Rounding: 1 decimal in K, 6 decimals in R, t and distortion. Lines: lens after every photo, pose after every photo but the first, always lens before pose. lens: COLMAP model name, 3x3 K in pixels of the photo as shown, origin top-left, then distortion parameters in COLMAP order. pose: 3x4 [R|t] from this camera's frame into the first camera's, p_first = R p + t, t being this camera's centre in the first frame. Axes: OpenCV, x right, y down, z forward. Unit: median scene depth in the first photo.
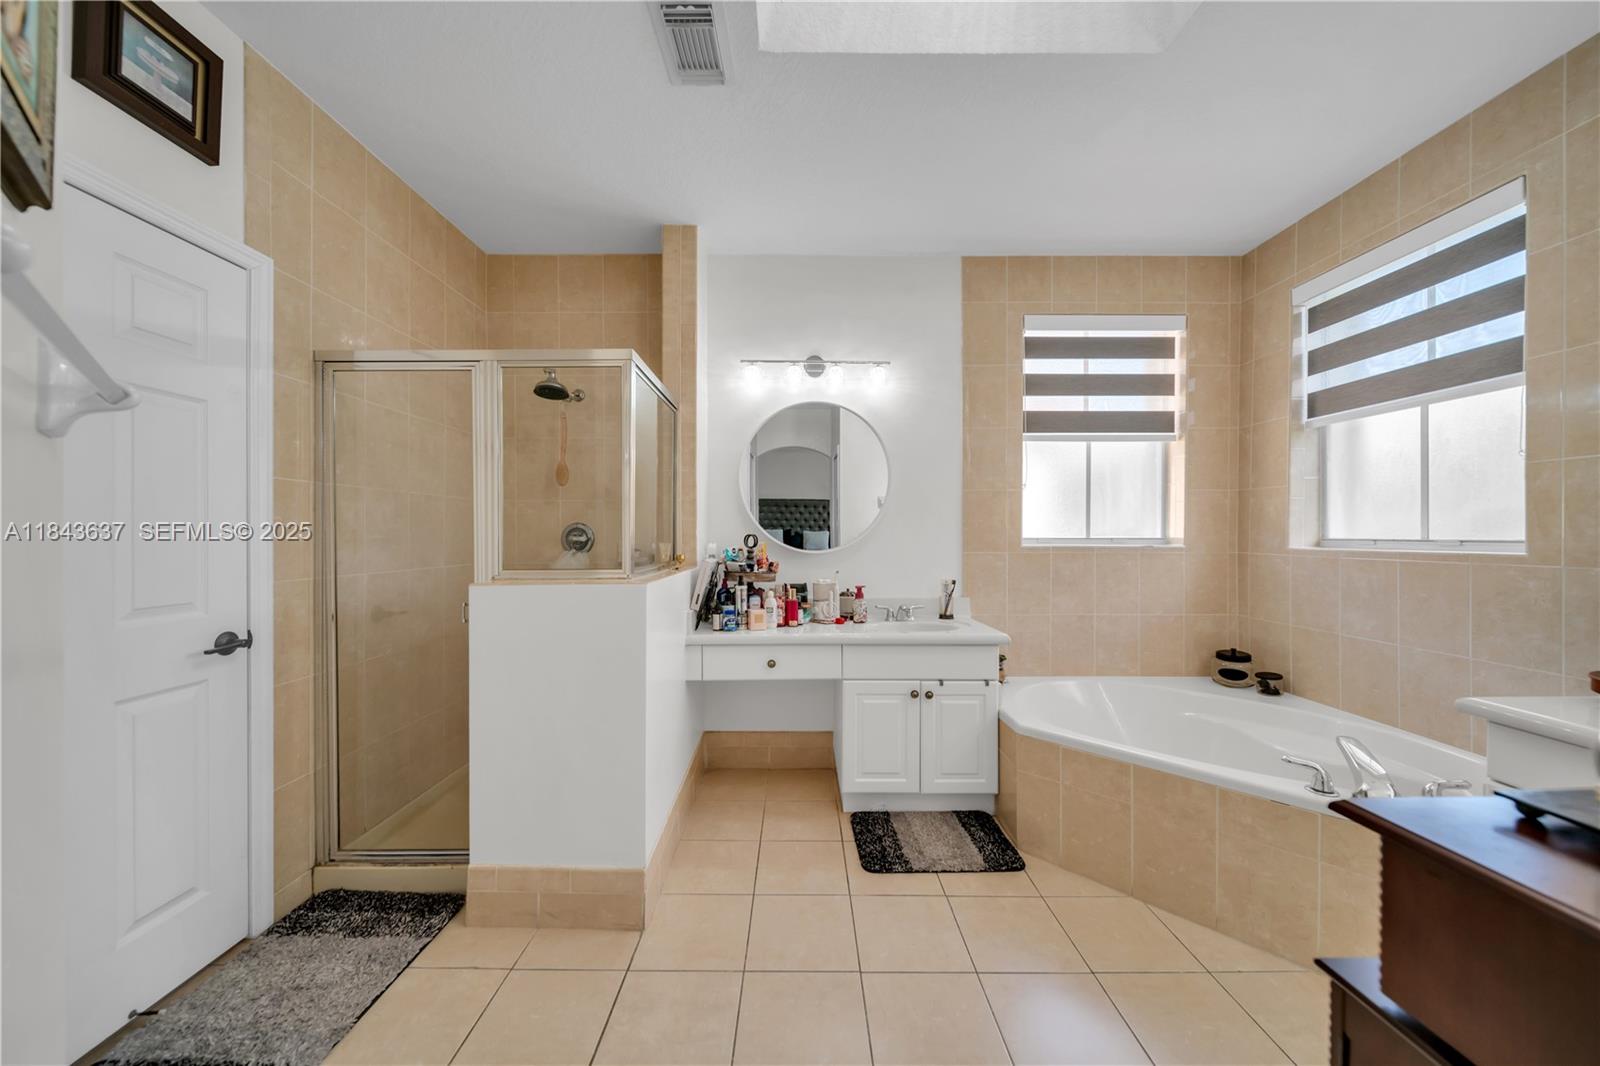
lens RADIAL K [[553.2, 0, 798.7], [0, 553.2, 535.9], [0, 0, 1]] dist [-0.000912, -0.000997]
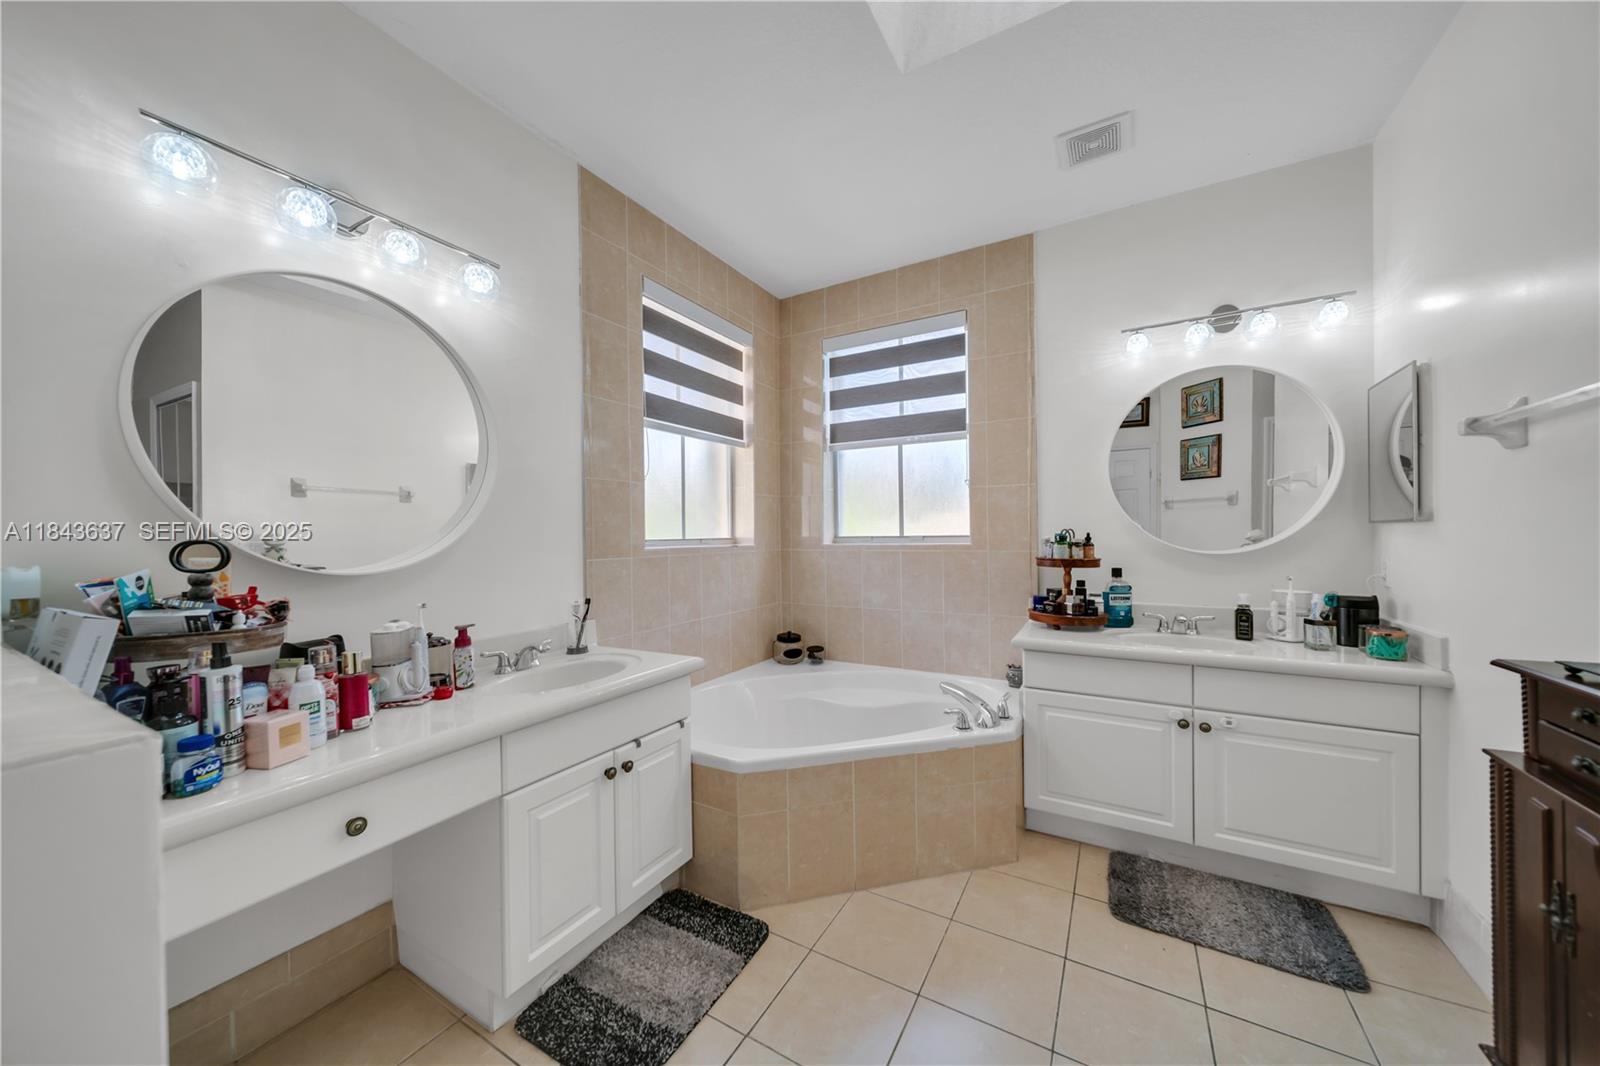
lens RADIAL K [[553.2, 0, 799.9], [0, 553.2, 535.4], [0, 0, 1]] dist [-0.000912, -0.000997]
pose [[0.500475, -0.007928, 0.865714, -0.232566], [0.014143, 0.999900, 0.000981, -0.000395], [-0.865635, 0.011753, 0.500537, 0.420150]]
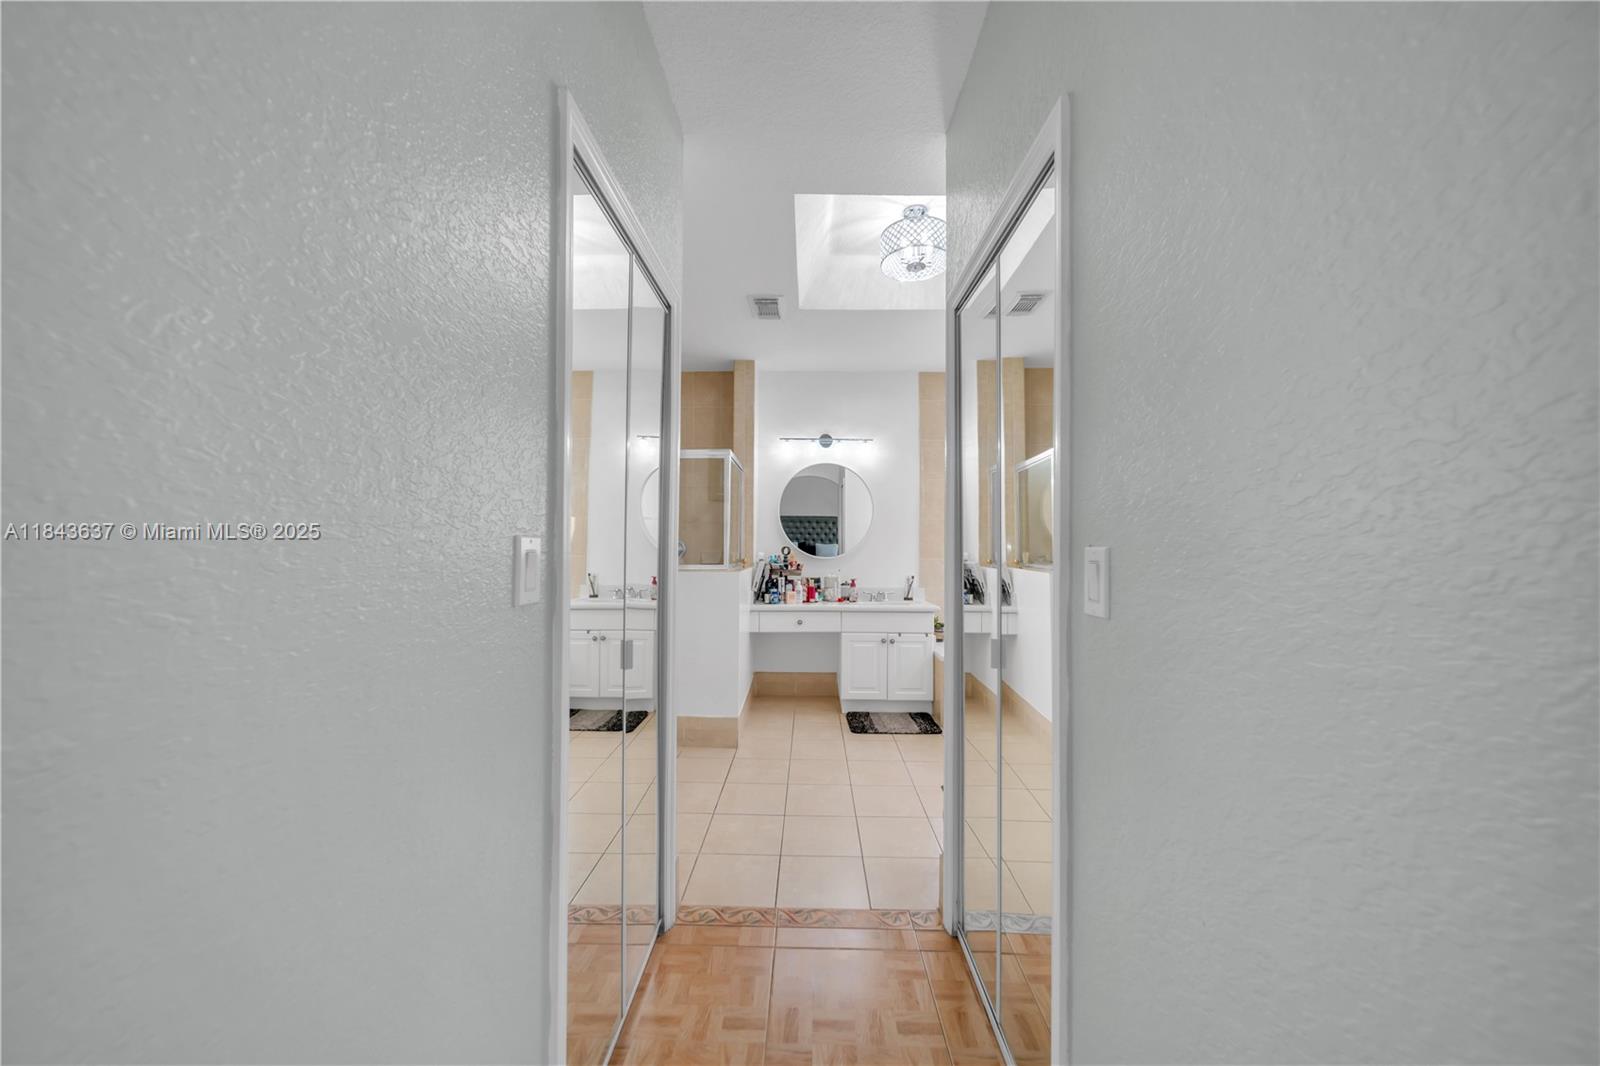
lens RADIAL K [[553.2, 0, 802.6], [0, 553.2, 534.6], [0, 0, 1]] dist [-0.000912, -0.000997]
pose [[0.999917, 0.004515, -0.012106, -0.019371], [-0.004801, 0.999707, -0.023731, 0.000378], [0.011995, 0.023787, 0.999645, -0.649600]]
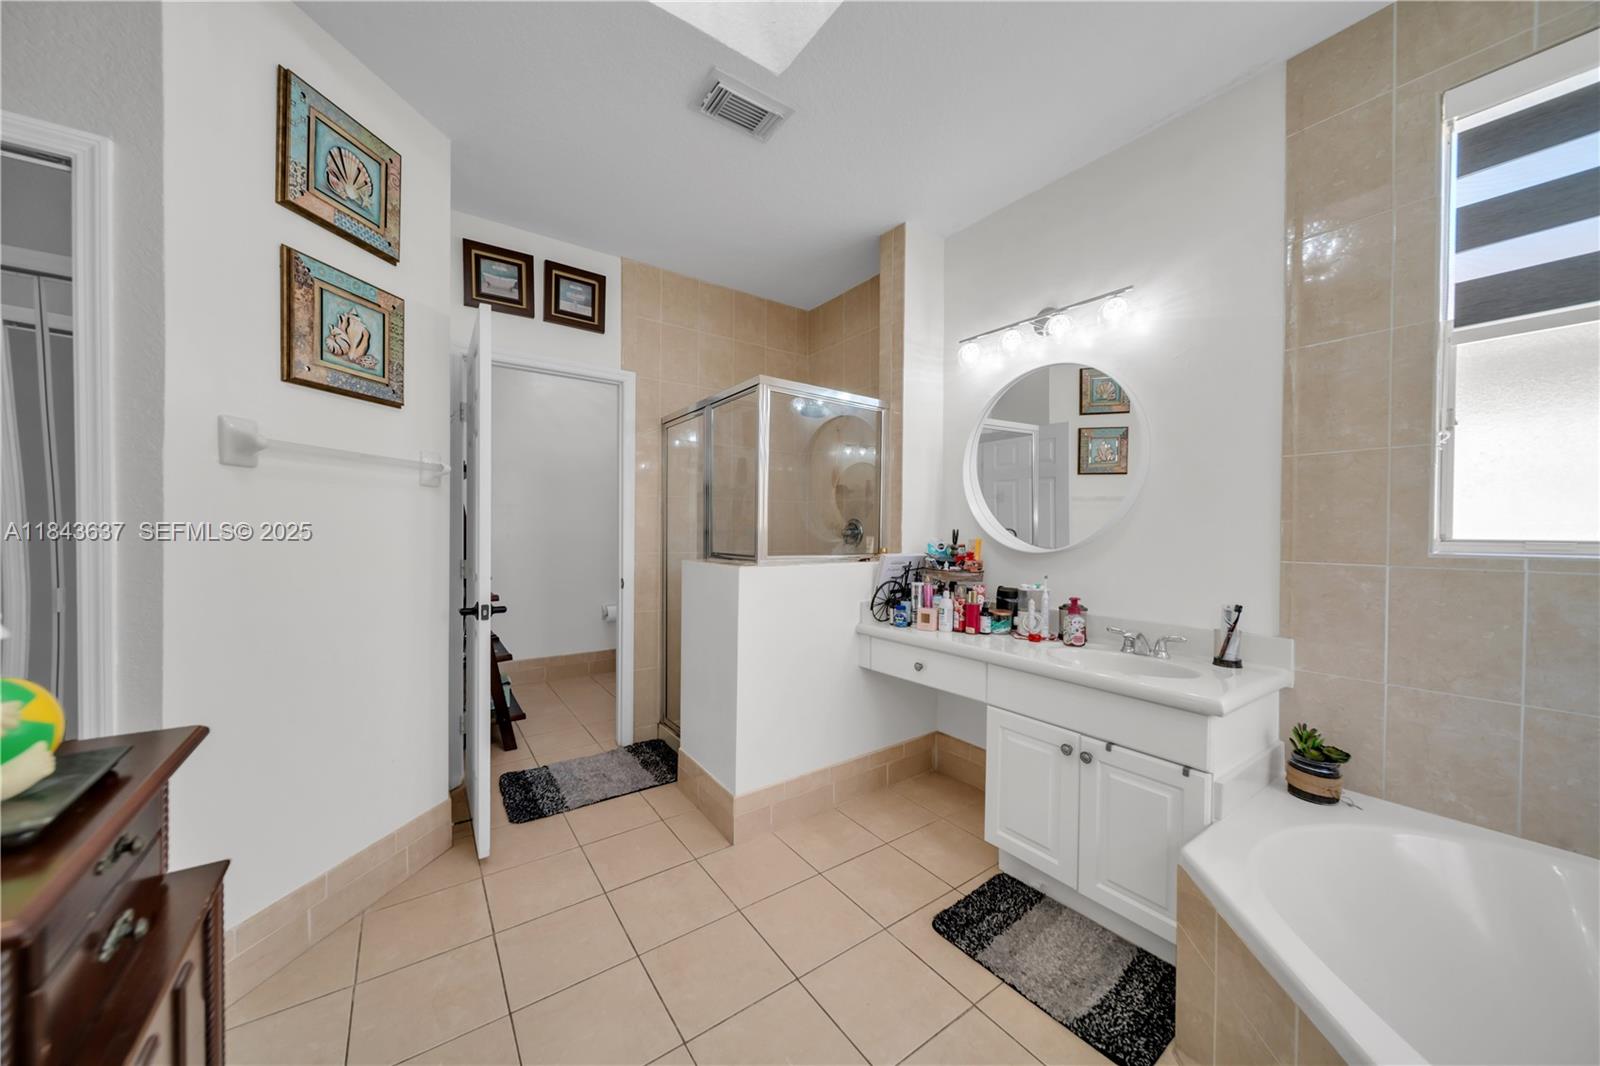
lens RADIAL K [[553.2, 0, 797.9], [0, 553.2, 535.8], [0, 0, 1]] dist [-0.000912, -0.000997]
pose [[0.577380, 0.013650, -0.816361, 0.540971], [-0.011146, 0.999899, 0.008836, 0.003198], [0.816399, 0.003997, 0.577474, 0.267059]]
